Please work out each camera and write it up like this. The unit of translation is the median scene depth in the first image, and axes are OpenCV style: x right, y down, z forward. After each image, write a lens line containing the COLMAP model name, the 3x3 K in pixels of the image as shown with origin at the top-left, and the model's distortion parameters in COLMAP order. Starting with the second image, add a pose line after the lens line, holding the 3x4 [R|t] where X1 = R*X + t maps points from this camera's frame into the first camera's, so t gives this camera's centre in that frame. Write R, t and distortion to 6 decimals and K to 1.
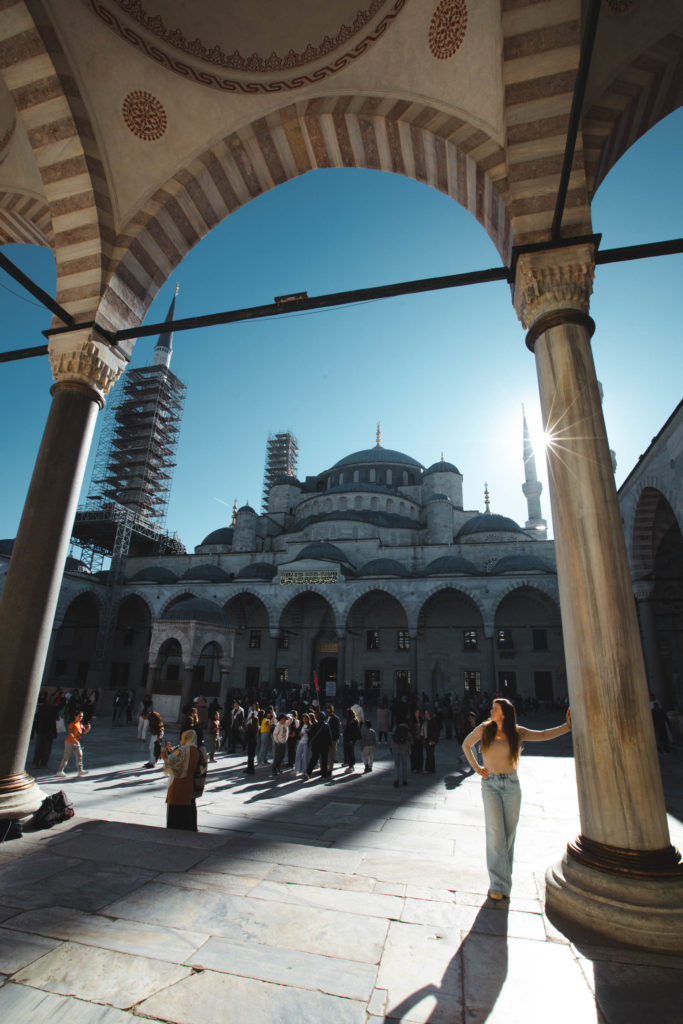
lens RADIAL K [[472.1, 0, 364.3], [0, 472.1, 513.8], [0, 0, 1]] dist [-0.040326, 0.014748]
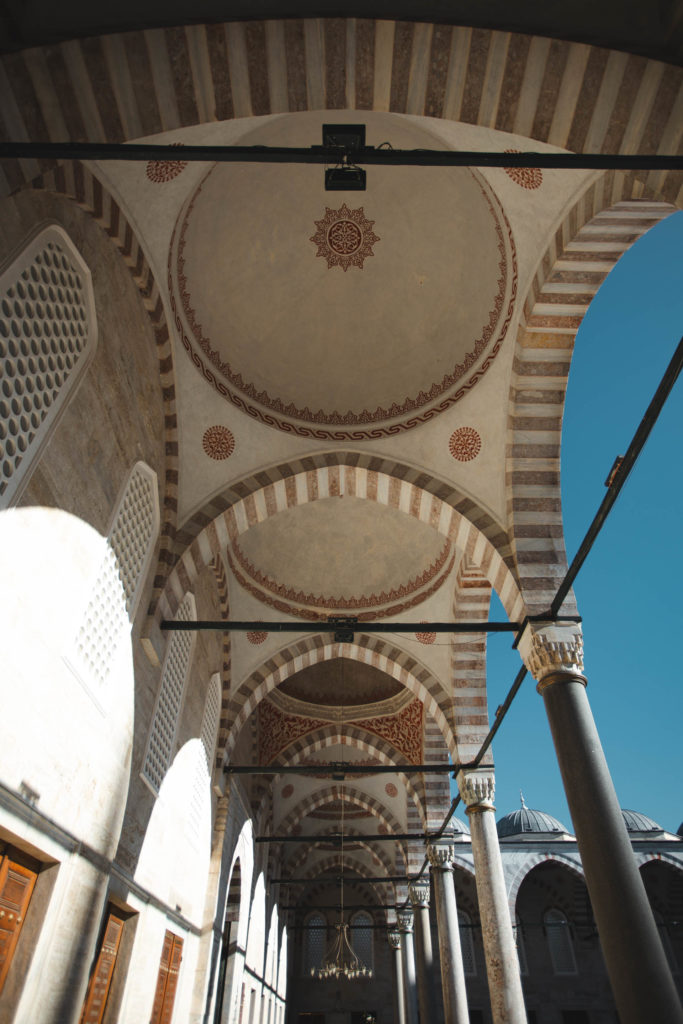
lens RADIAL K [[571.3, 0, 341.5], [0, 571.3, 512.0], [0, 0, 1]] dist [-0.001855, -0.000099]
pose [[0.238861, -0.677043, -0.696103, 0.480638], [0.322701, 0.731456, -0.600696, 0.079066], [0.915865, -0.081150, 0.393199, 0.130037]]
